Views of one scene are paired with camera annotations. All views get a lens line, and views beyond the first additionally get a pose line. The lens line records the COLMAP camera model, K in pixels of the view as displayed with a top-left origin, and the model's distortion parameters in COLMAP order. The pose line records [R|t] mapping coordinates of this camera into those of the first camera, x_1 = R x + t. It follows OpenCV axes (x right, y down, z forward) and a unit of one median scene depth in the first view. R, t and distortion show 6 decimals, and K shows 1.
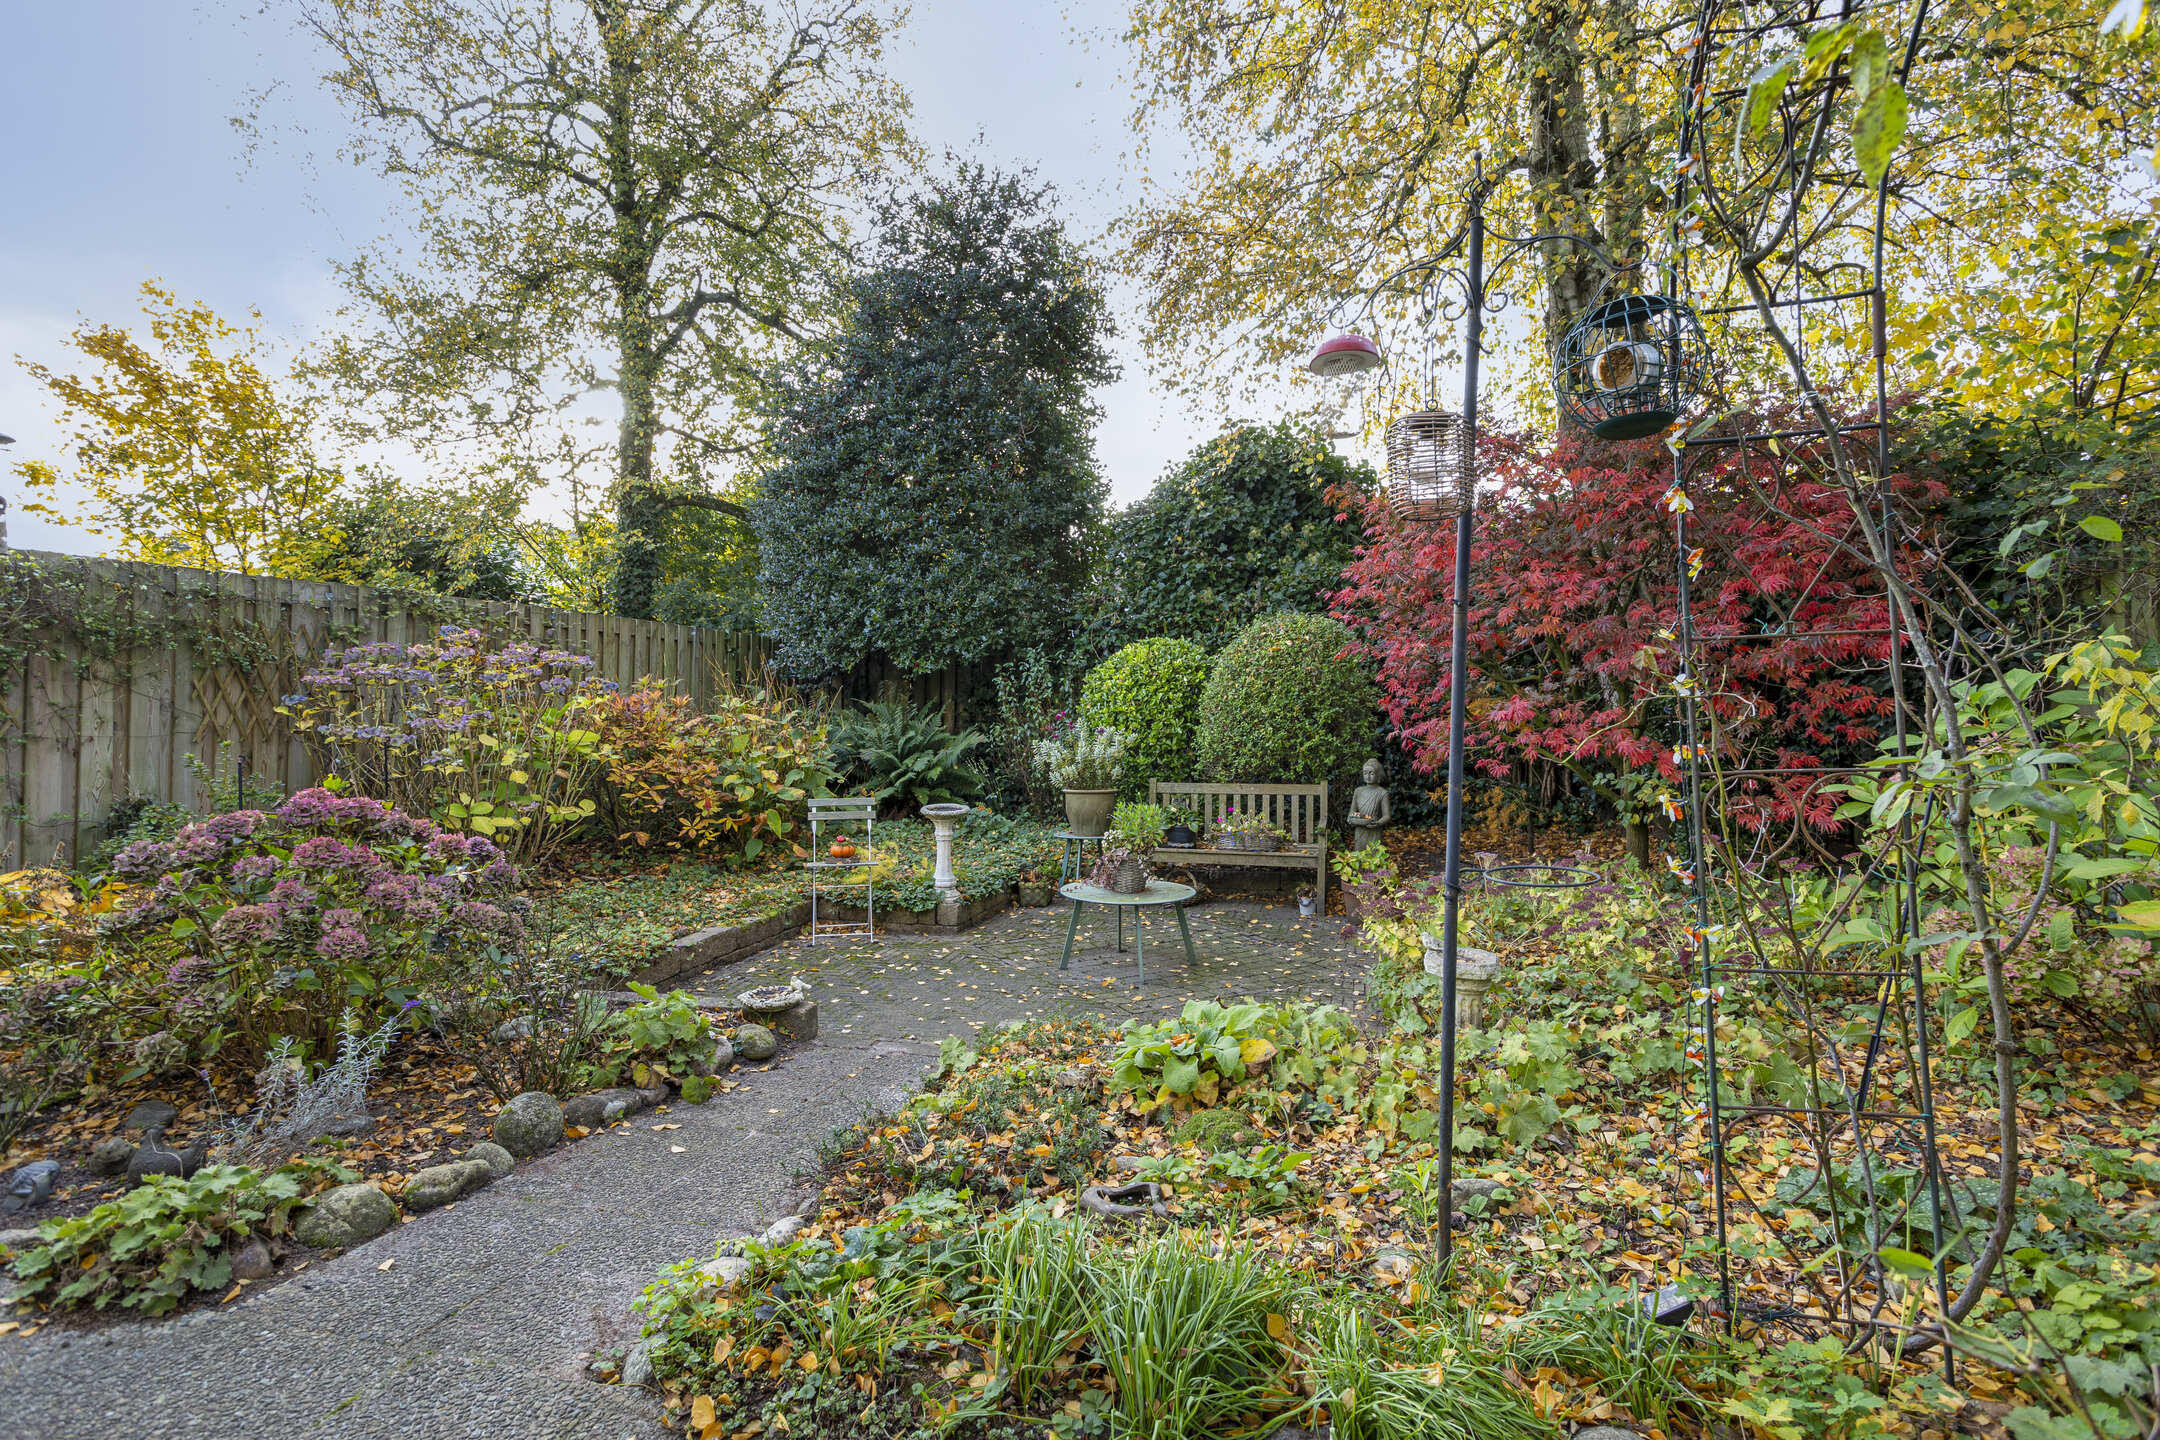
lens RADIAL K [[1064.5, 0, 1078.7], [0, 1064.5, 718.0], [0, 0, 1]] dist [-0.003327, 0.000064]
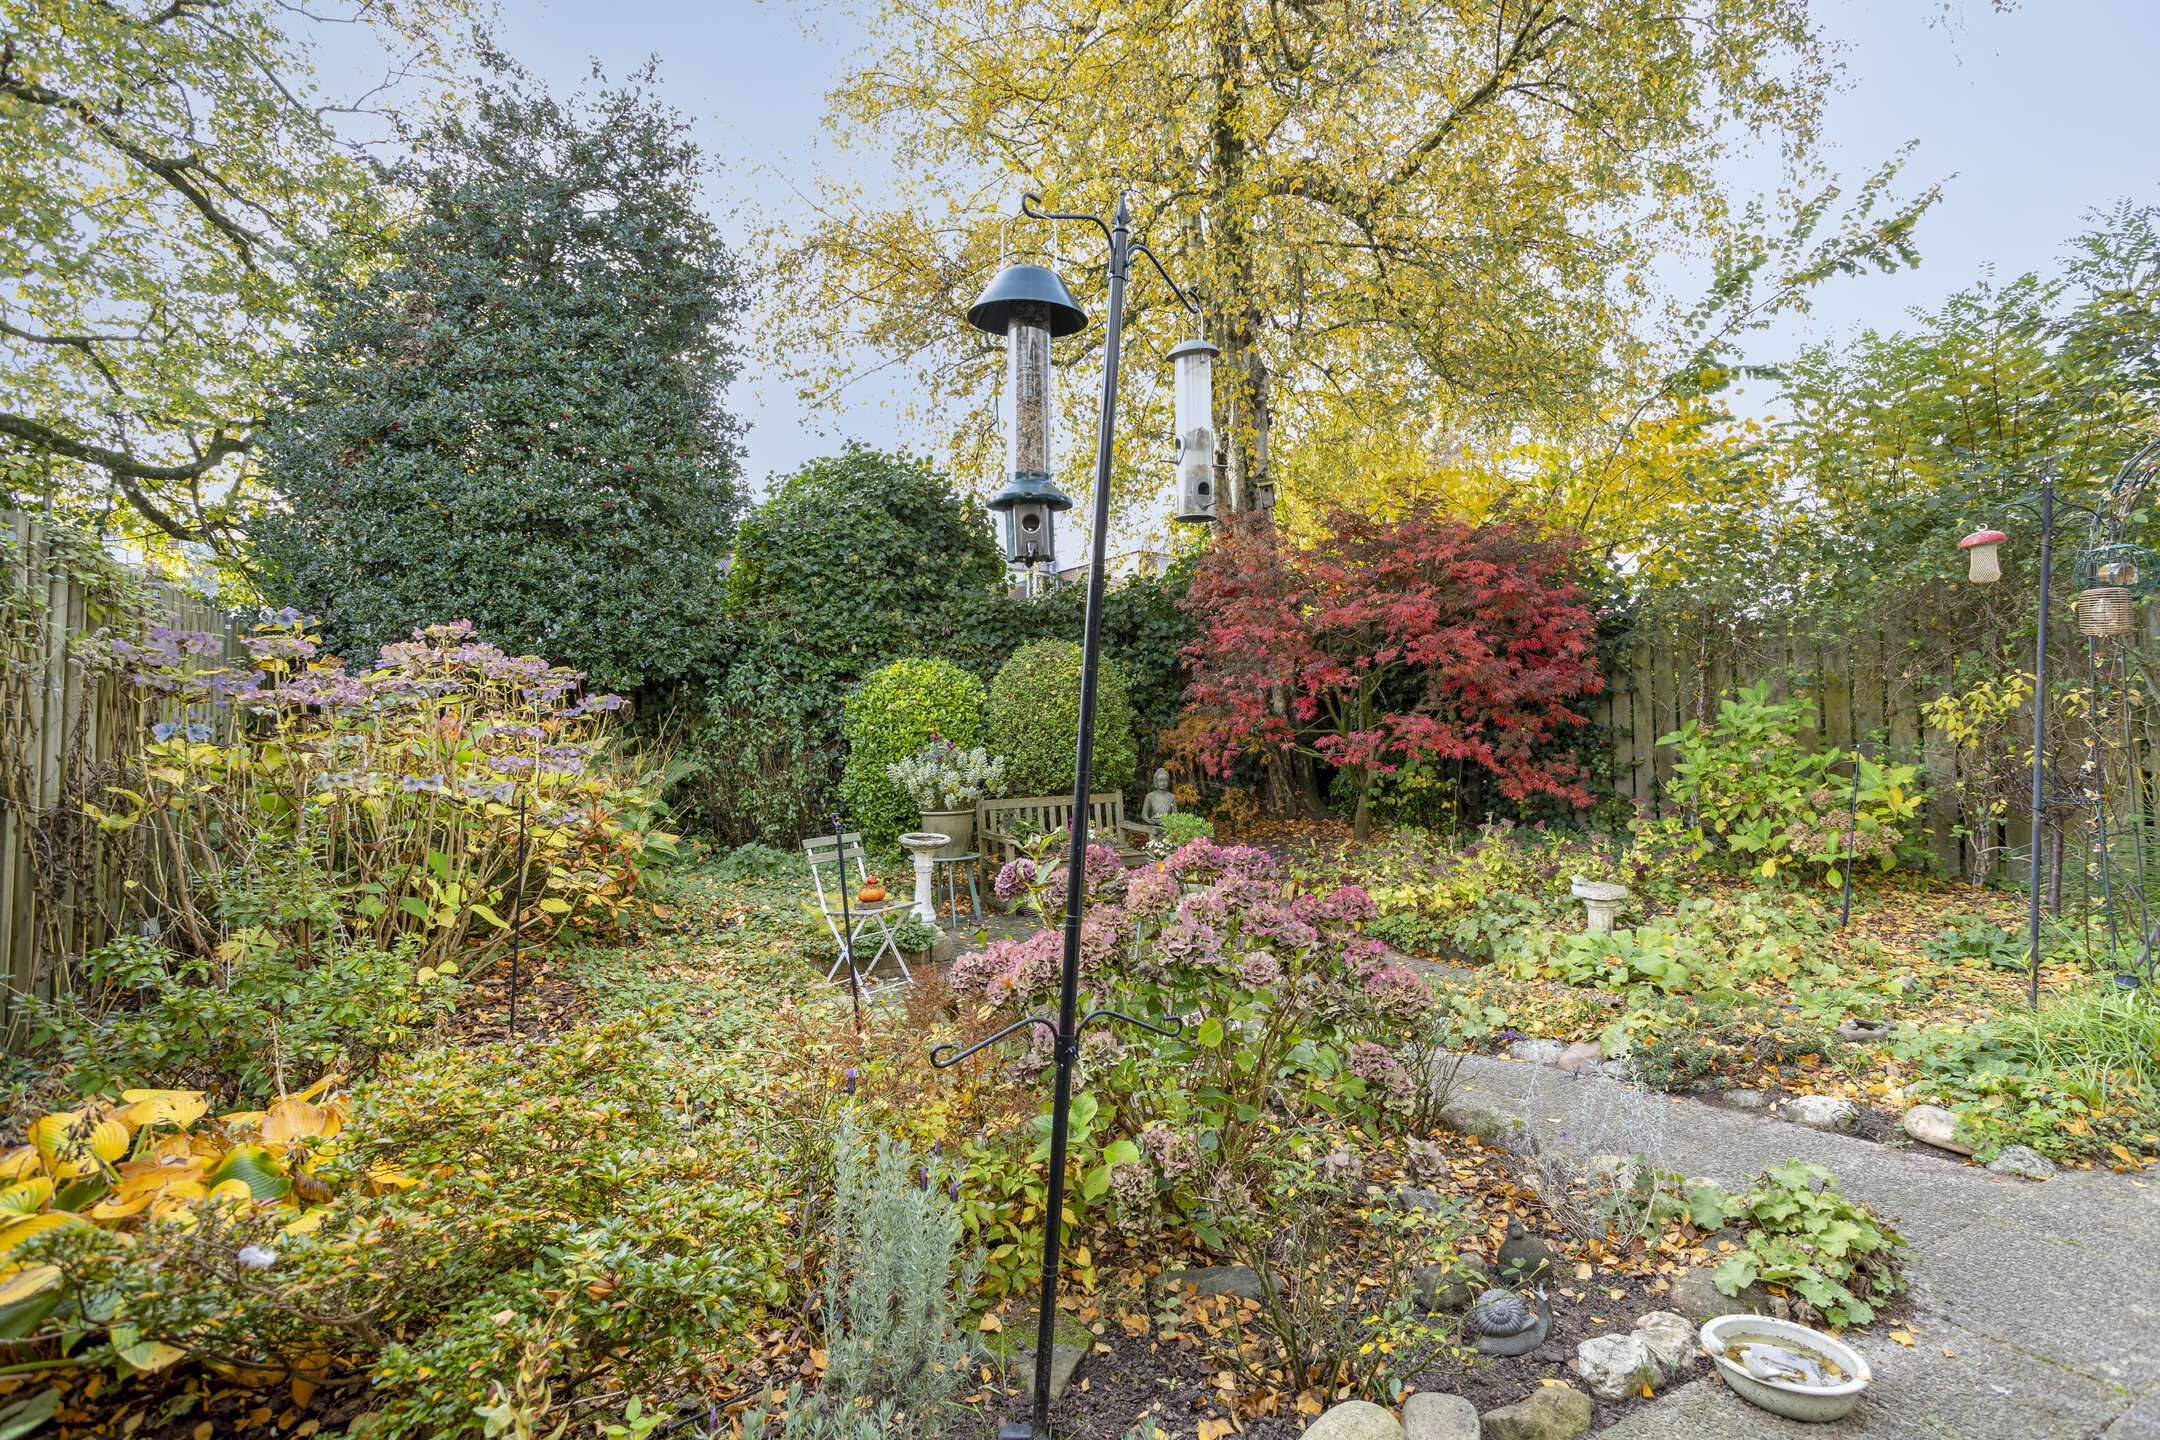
lens RADIAL K [[1064.5, 0, 1079.1], [0, 1064.5, 720.6], [0, 0, 1]] dist [-0.003327, 0.000064]
pose [[0.706115, -0.008478, 0.708046, -0.476852], [0.021618, 0.999720, -0.009589, -0.003451], [-0.707767, 0.022078, 0.706101, 0.166999]]
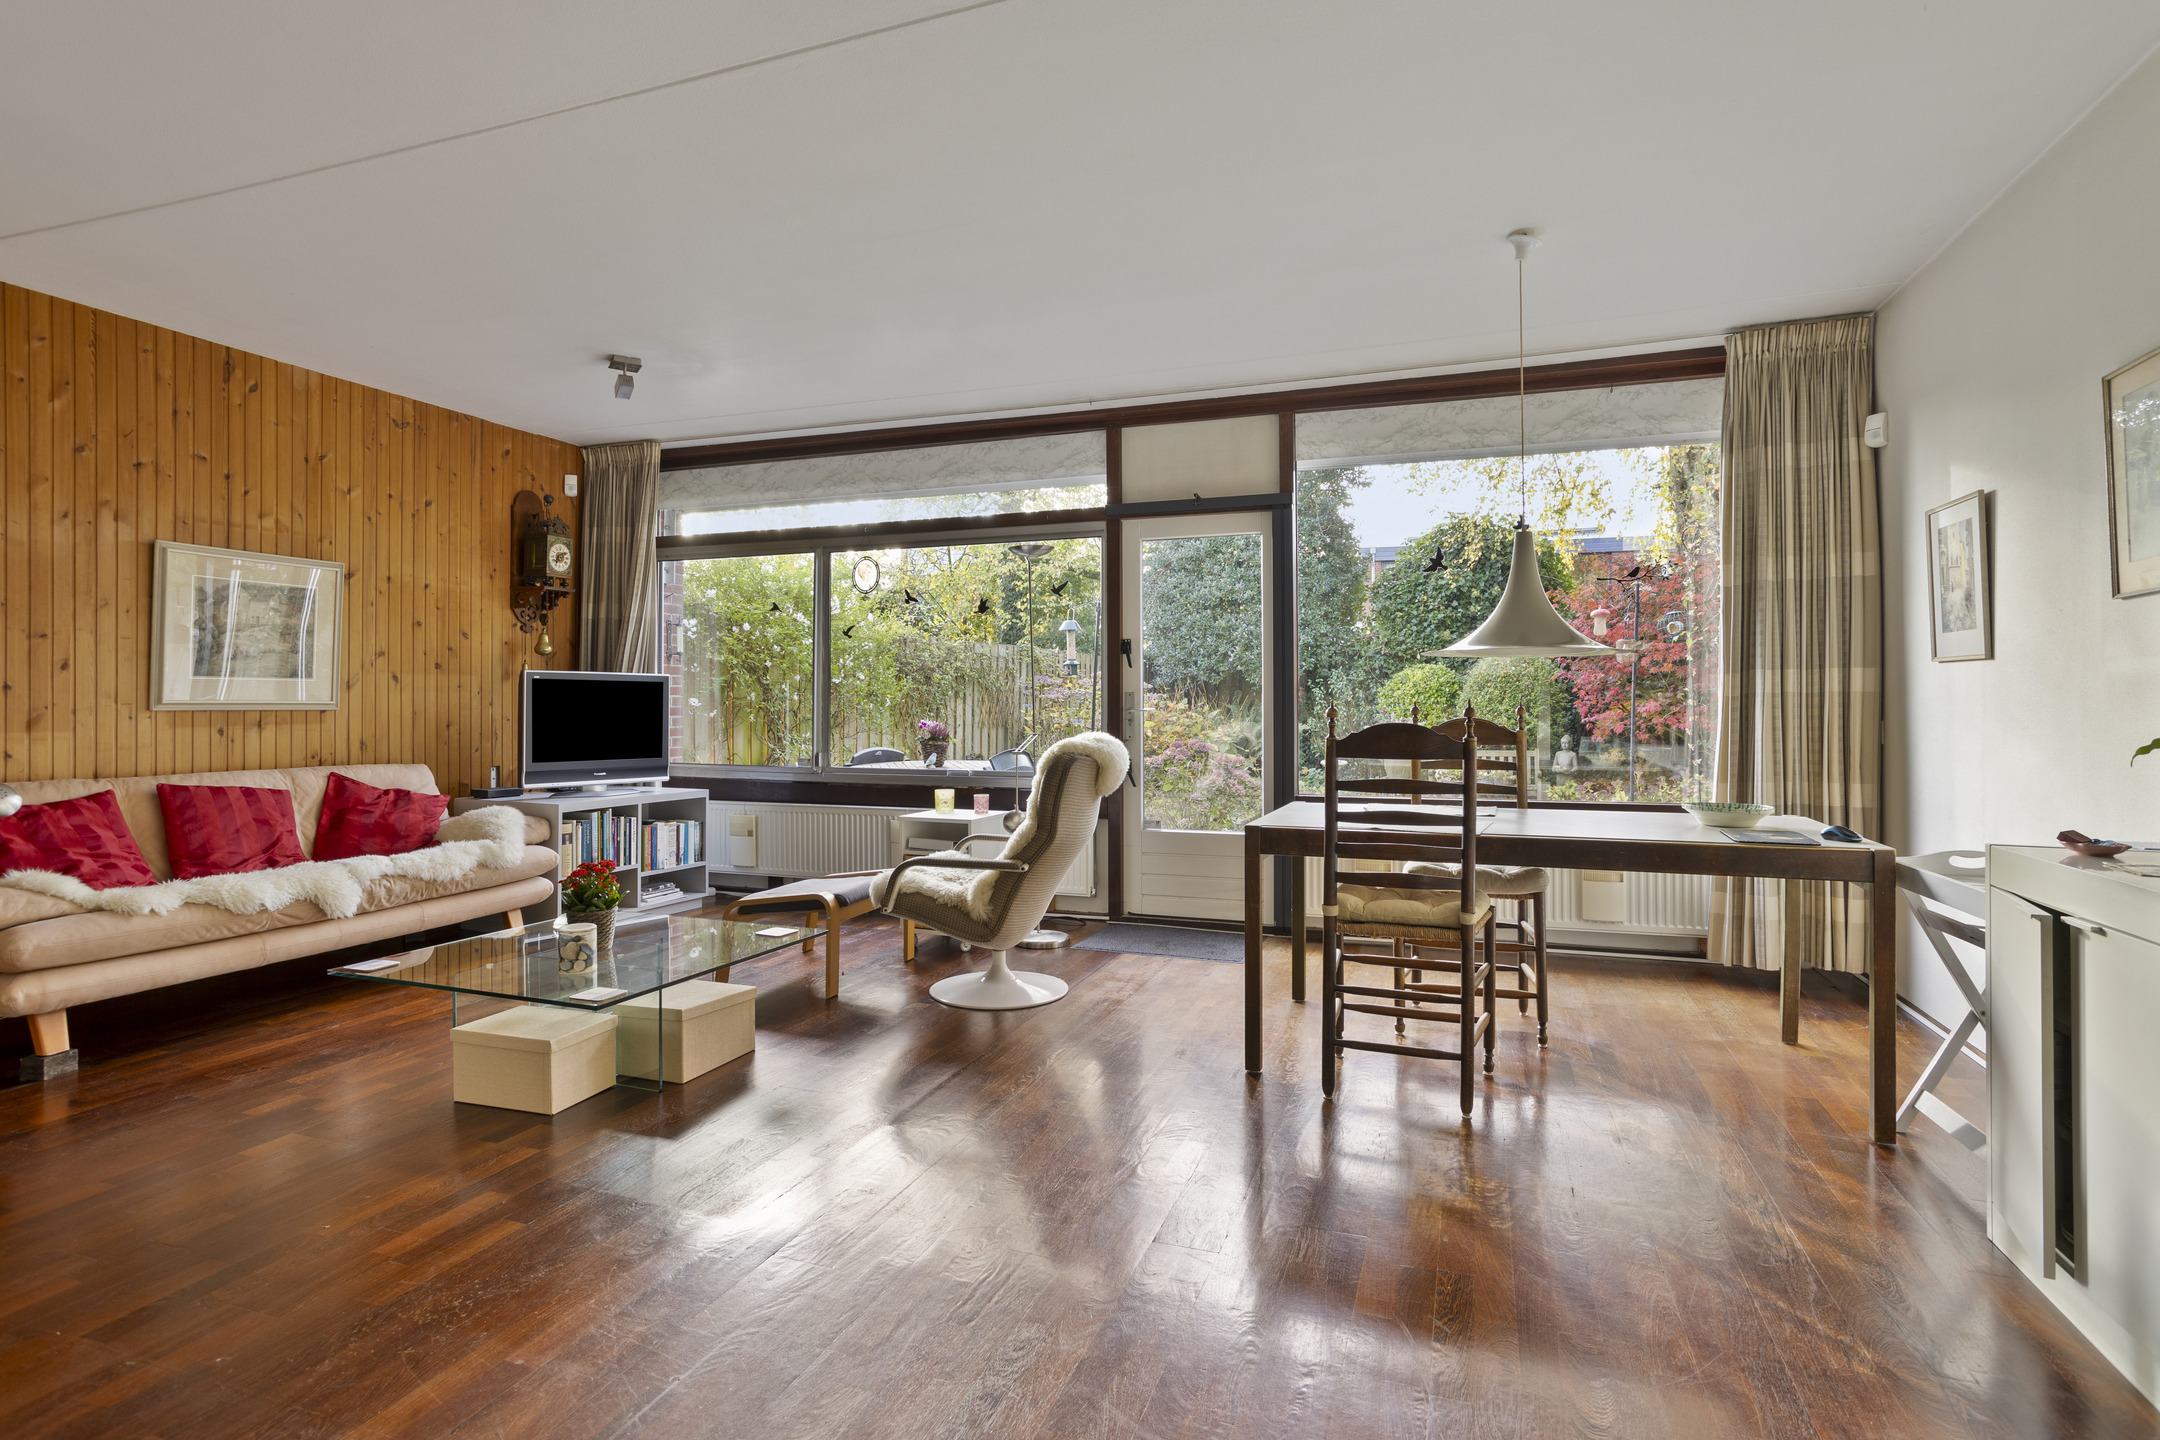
lens RADIAL K [[1064.5, 0, 1085.2], [0, 1064.5, 713.6], [0, 0, 1]] dist [-0.003327, 0.000064]
pose [[0.995020, -0.003475, -0.099615, -0.262629], [0.003440, 0.999994, -0.000521, 0.000682], [0.099616, 0.000176, 0.995026, -0.638608]]
